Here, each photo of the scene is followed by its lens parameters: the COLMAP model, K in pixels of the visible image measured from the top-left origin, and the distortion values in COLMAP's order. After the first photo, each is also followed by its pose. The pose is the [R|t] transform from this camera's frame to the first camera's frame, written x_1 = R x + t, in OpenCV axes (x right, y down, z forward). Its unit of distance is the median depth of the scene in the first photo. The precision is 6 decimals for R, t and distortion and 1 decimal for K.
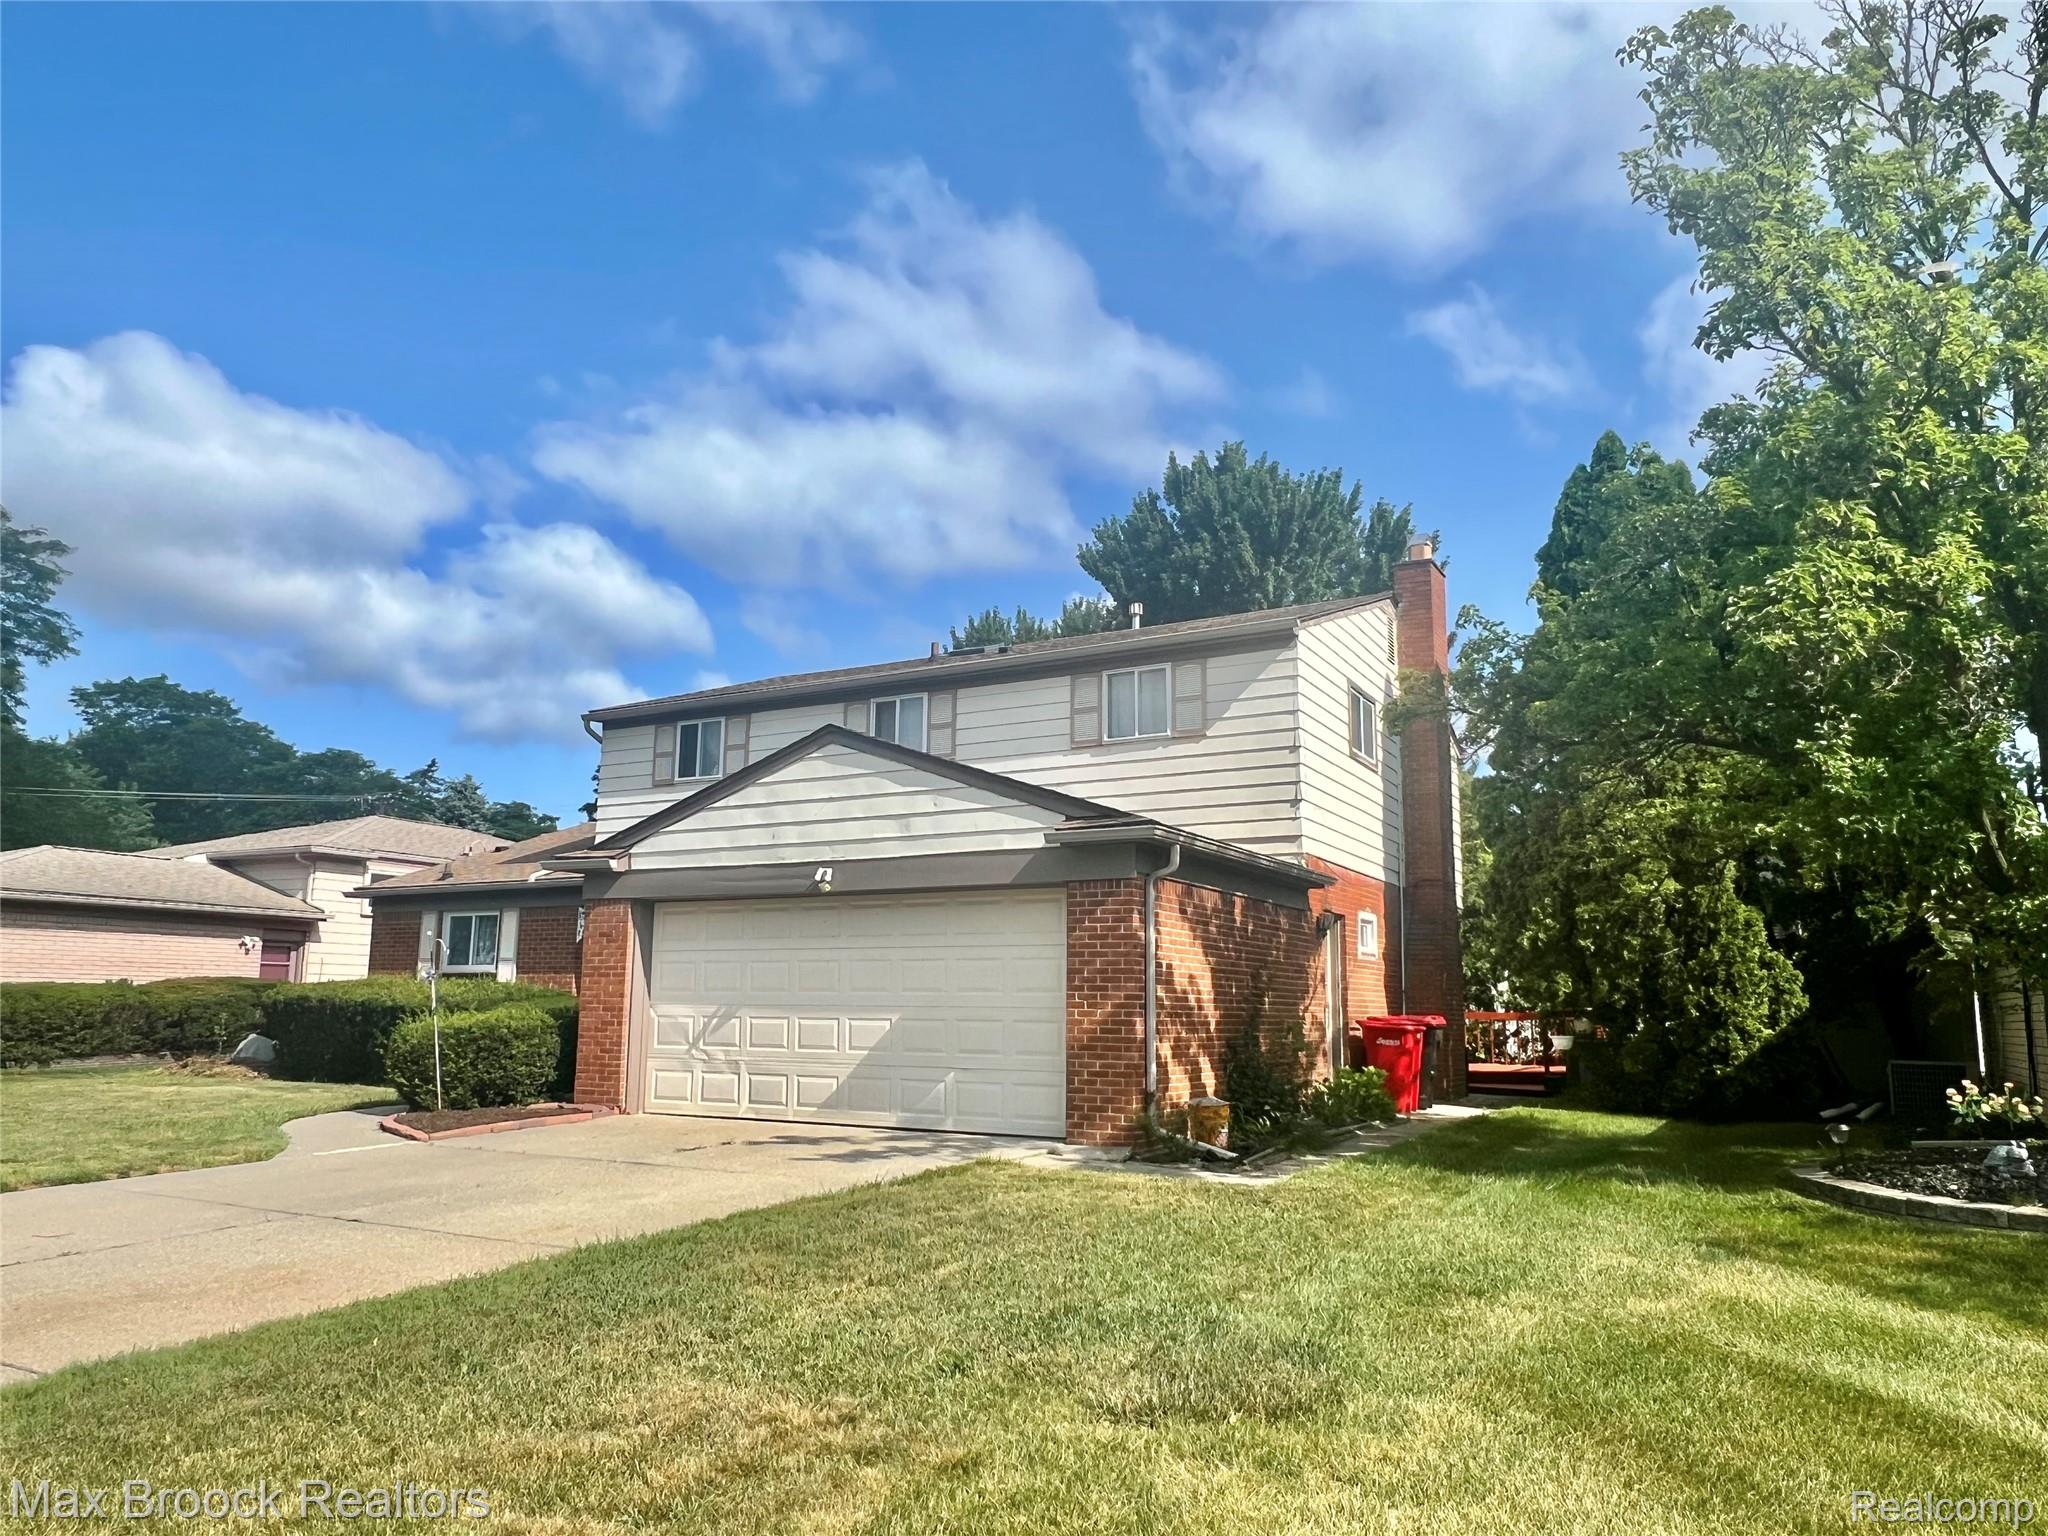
lens RADIAL K [[1381.1, 0, 1024.0], [0, 1381.1, 768.0], [0, 0, 1]] dist [-0.004069, -0.005930]
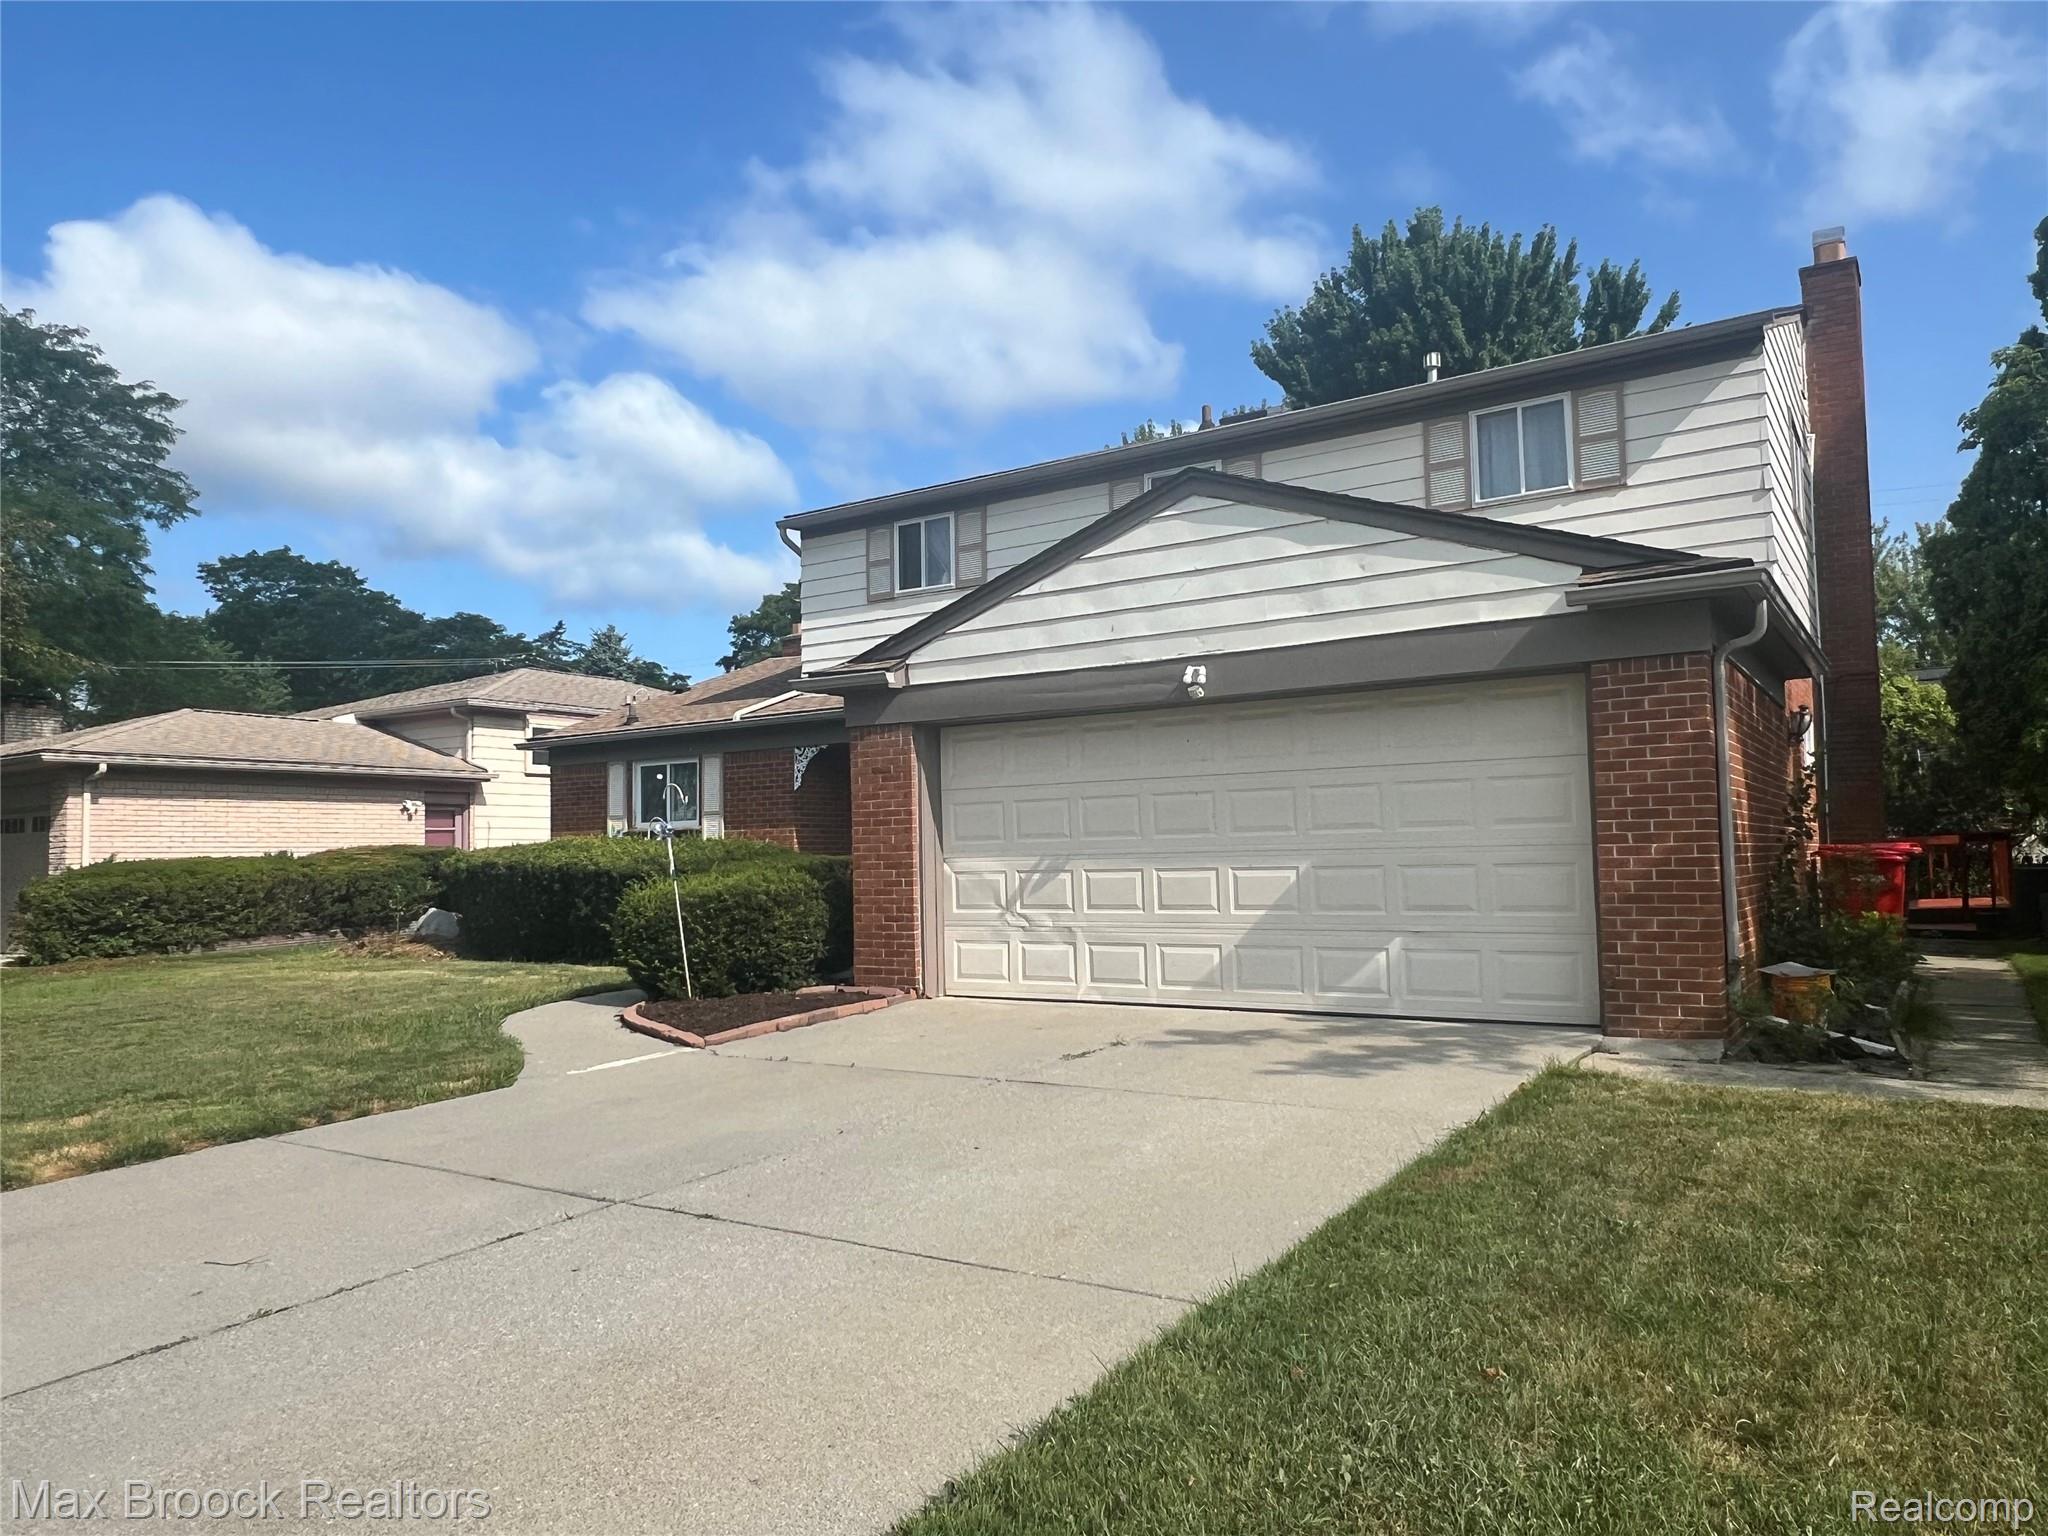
lens RADIAL K [[1388.2, 0, 1024.0], [0, 1388.2, 768.0], [0, 0, 1]] dist [0.000131, -0.004378]
pose [[0.996239, -0.036052, -0.078789, -0.116124], [0.044389, 0.993293, 0.106765, 0.028387], [0.074411, -0.109861, 0.991158, 0.168963]]
